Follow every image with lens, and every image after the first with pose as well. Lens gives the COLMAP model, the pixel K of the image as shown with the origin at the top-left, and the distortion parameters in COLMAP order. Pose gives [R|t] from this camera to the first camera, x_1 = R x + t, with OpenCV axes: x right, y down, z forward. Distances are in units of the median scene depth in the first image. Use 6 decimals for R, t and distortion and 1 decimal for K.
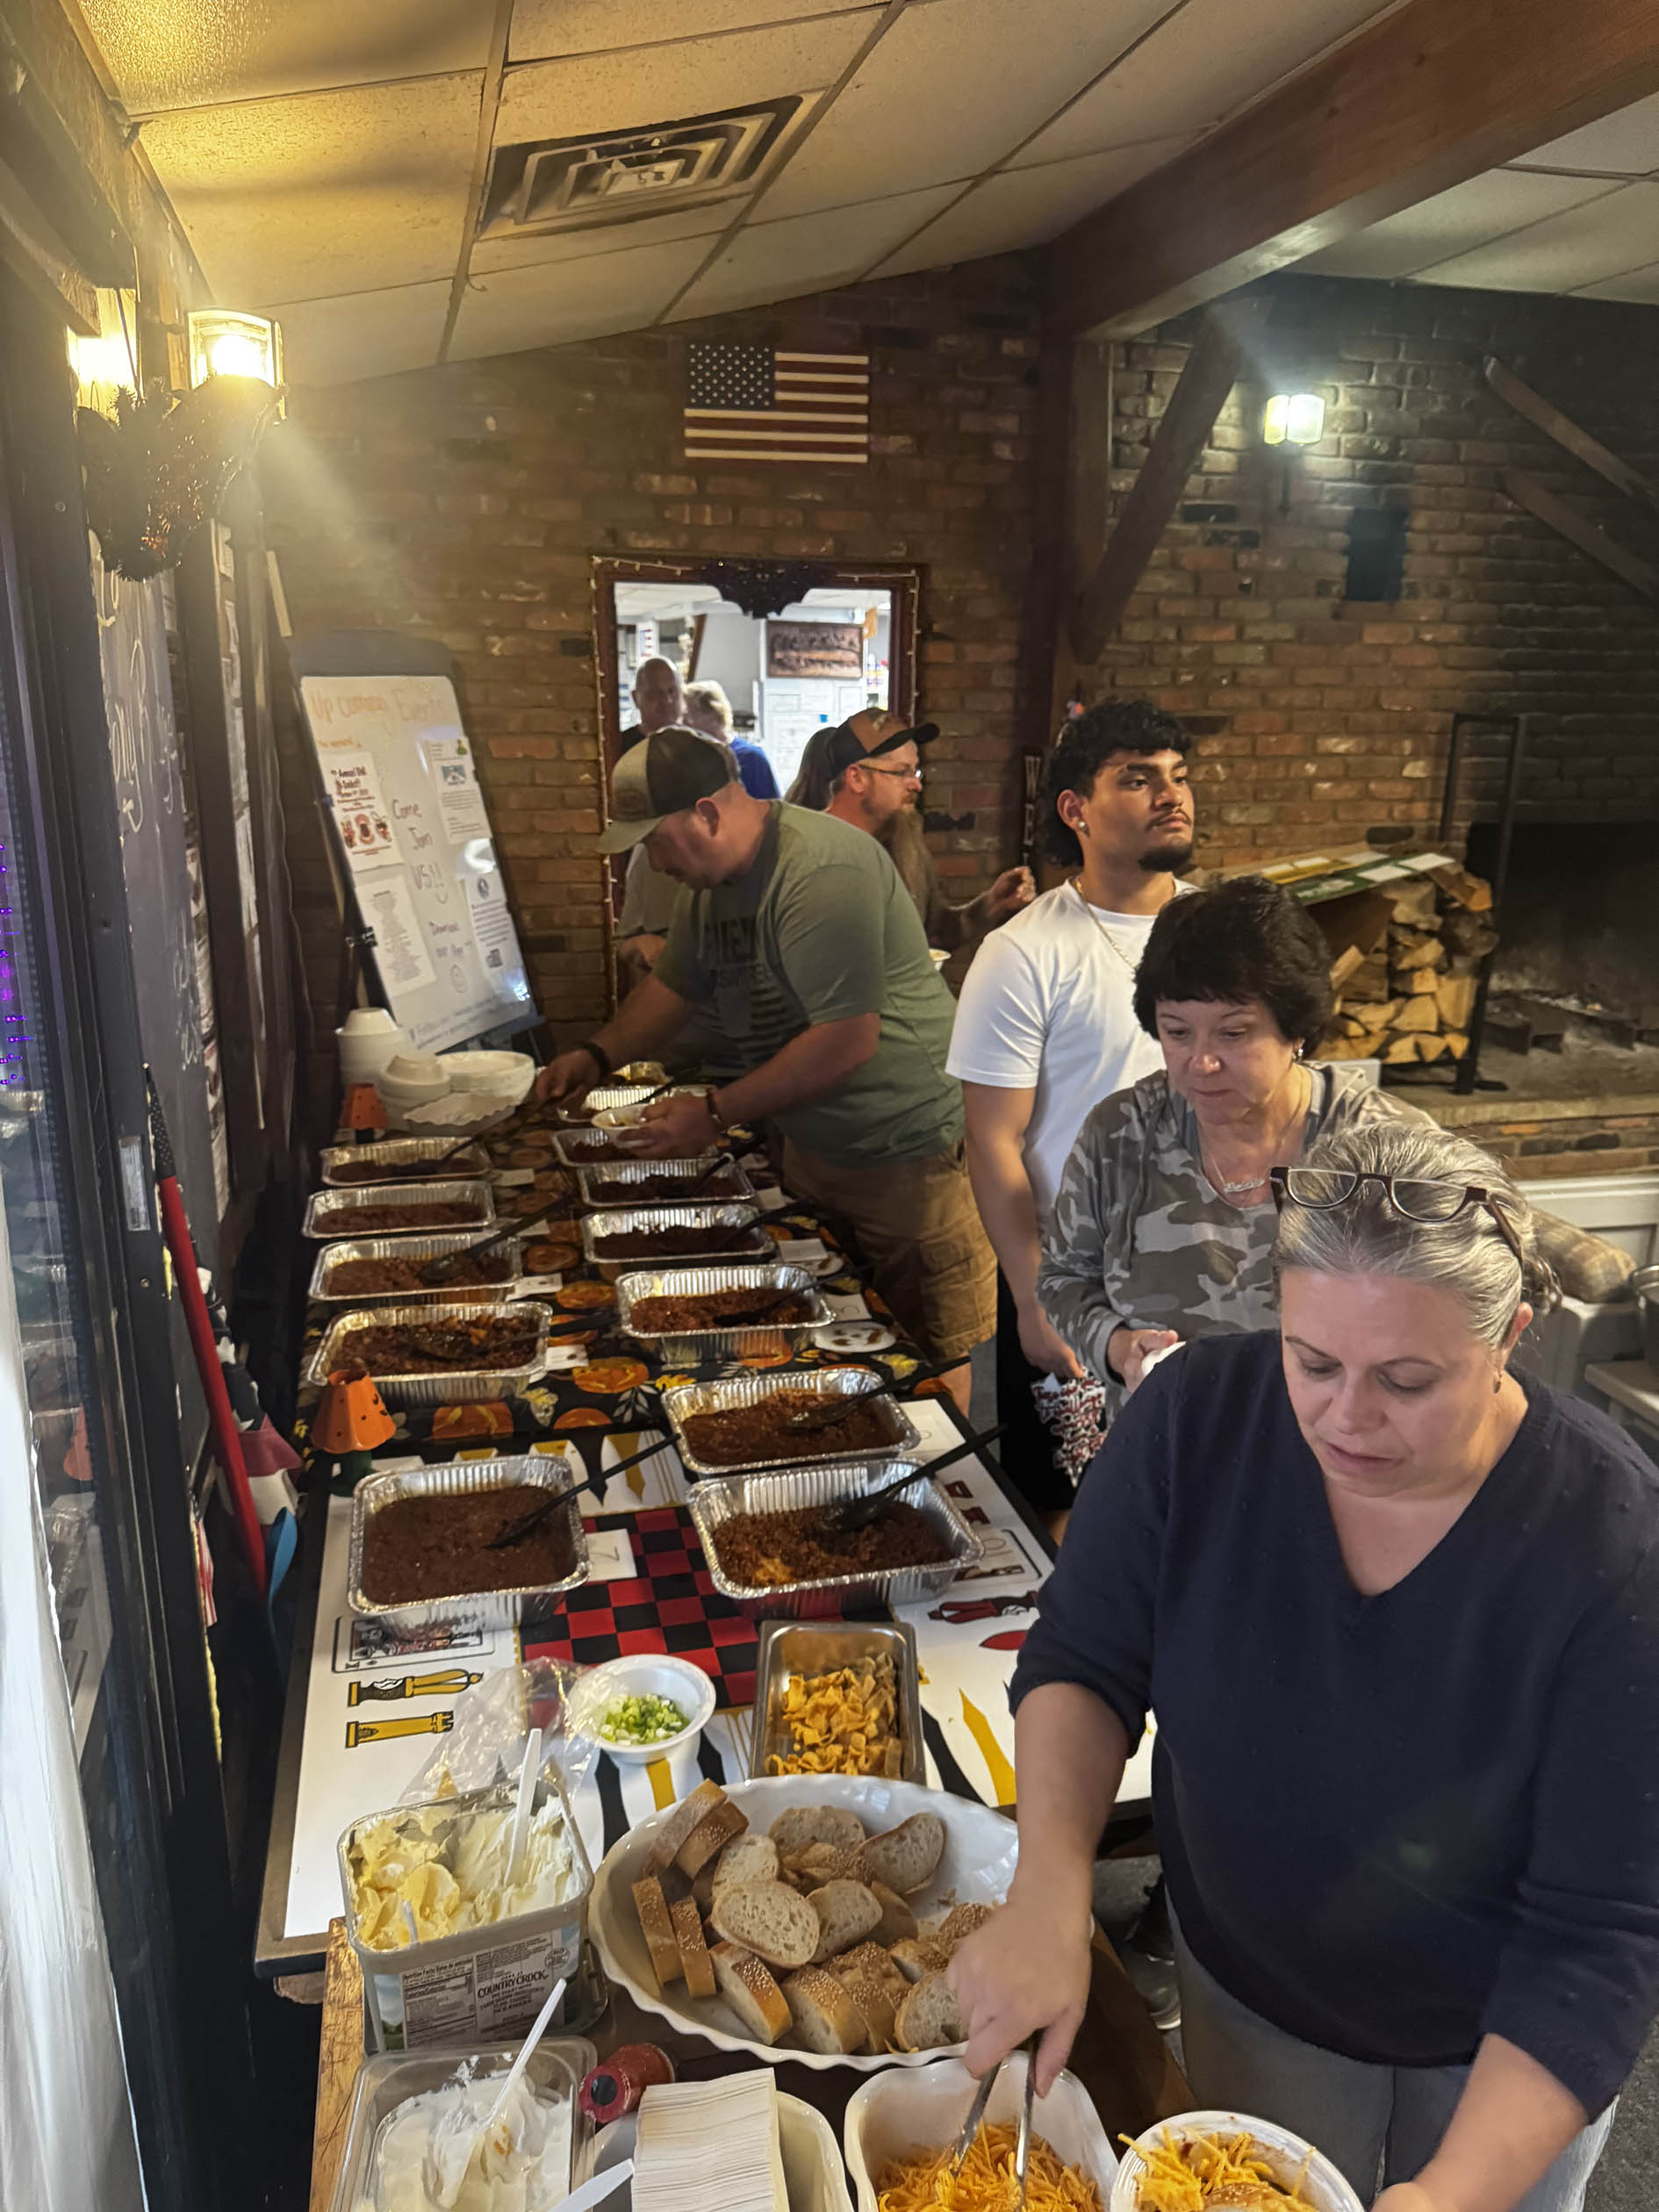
lens RADIAL K [[1606.3, 0, 827.0], [0, 1606.3, 1090.5], [0, 0, 1]] dist [0.016718, -0.013435]
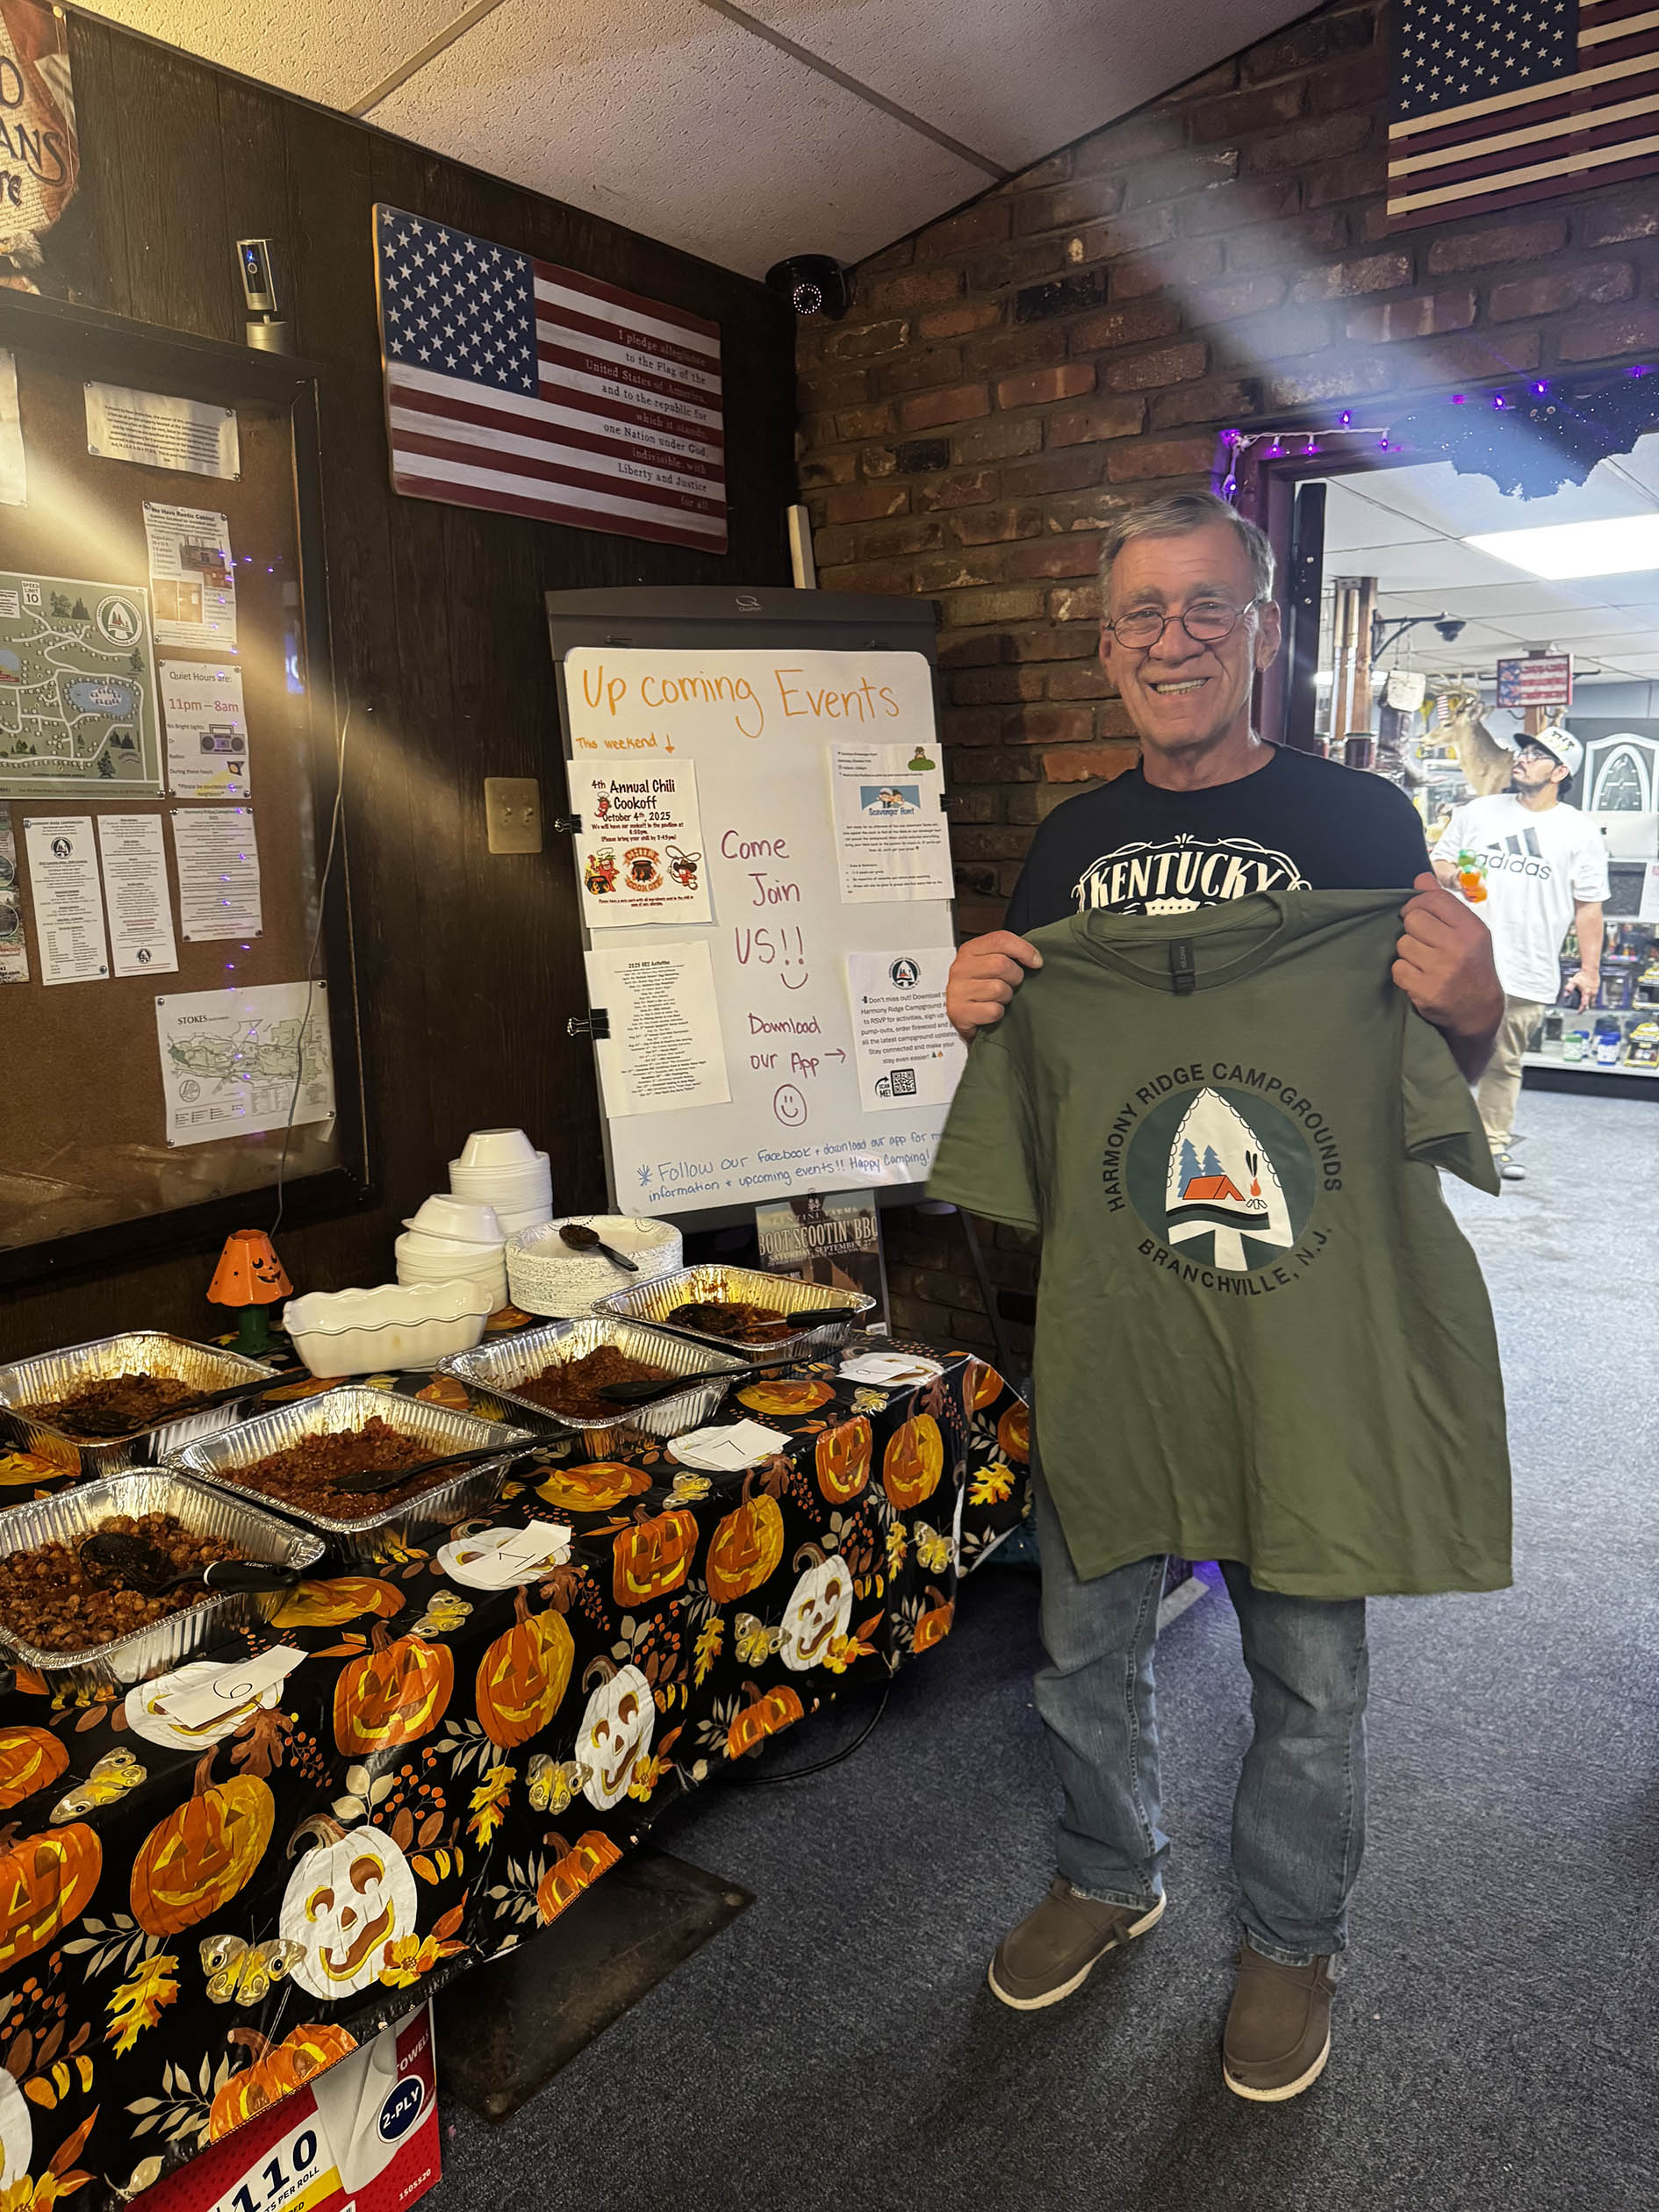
lens RADIAL K [[1606.3, 0, 838.0], [0, 1606.3, 1126.6], [0, 0, 1]] dist [0.016718, -0.013435]
pose [[0.615964, 0.134847, -0.776147, 0.256641], [-0.172548, 0.984411, 0.034094, -0.077125], [0.768645, 0.112922, 0.629629, 0.540250]]
